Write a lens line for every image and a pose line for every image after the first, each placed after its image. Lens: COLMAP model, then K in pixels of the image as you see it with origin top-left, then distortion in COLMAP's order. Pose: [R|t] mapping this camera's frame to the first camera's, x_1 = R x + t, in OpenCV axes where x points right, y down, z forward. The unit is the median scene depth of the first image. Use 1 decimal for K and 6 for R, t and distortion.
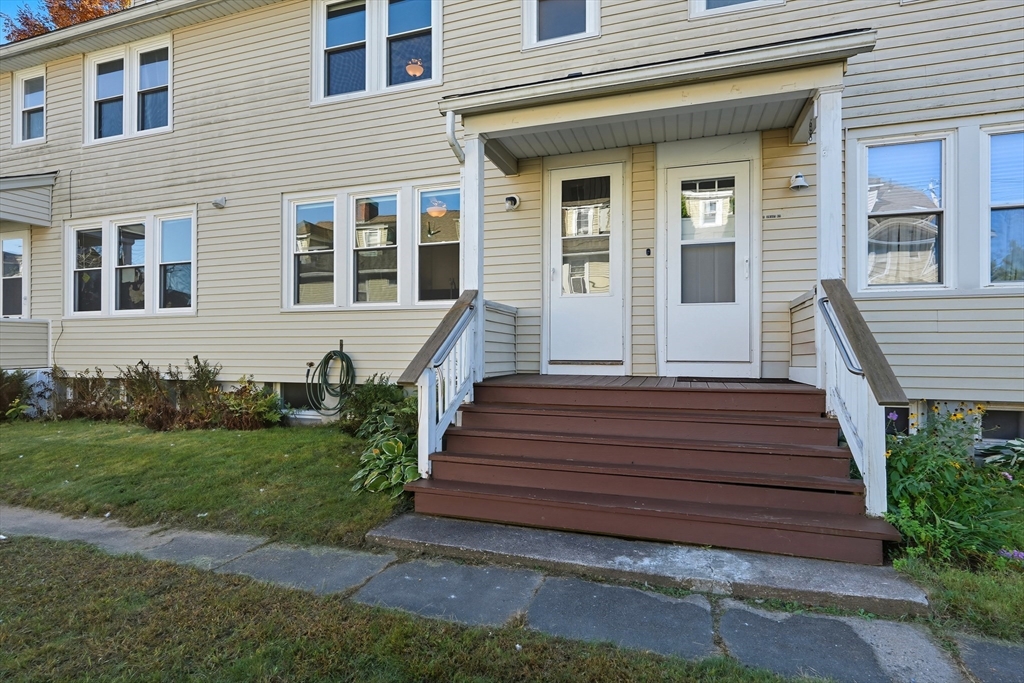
lens RADIAL K [[531.7, 0, 511.1], [0, 531.7, 344.2], [0, 0, 1]] dist [0.007636, 0.001715]
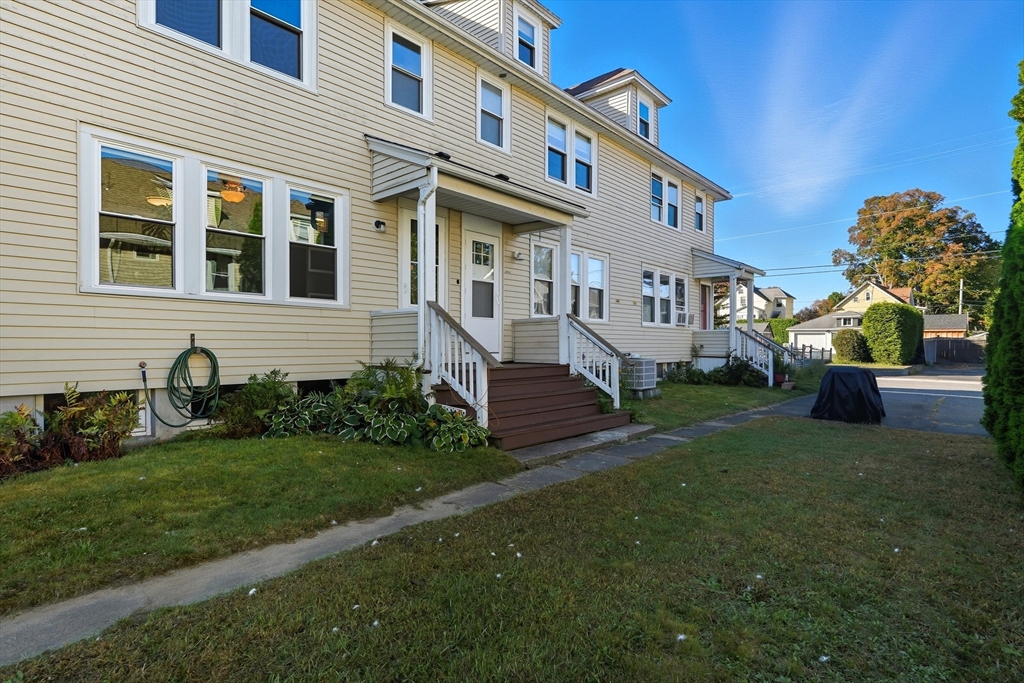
lens RADIAL K [[531.7, 0, 510.3], [0, 531.7, 342.9], [0, 0, 1]] dist [0.007636, 0.001715]
pose [[0.380560, 0.012153, 0.924676, -1.215564], [0.001680, 0.999903, -0.013833, 0.024715], [-0.924755, 0.006818, 0.380503, 0.315818]]
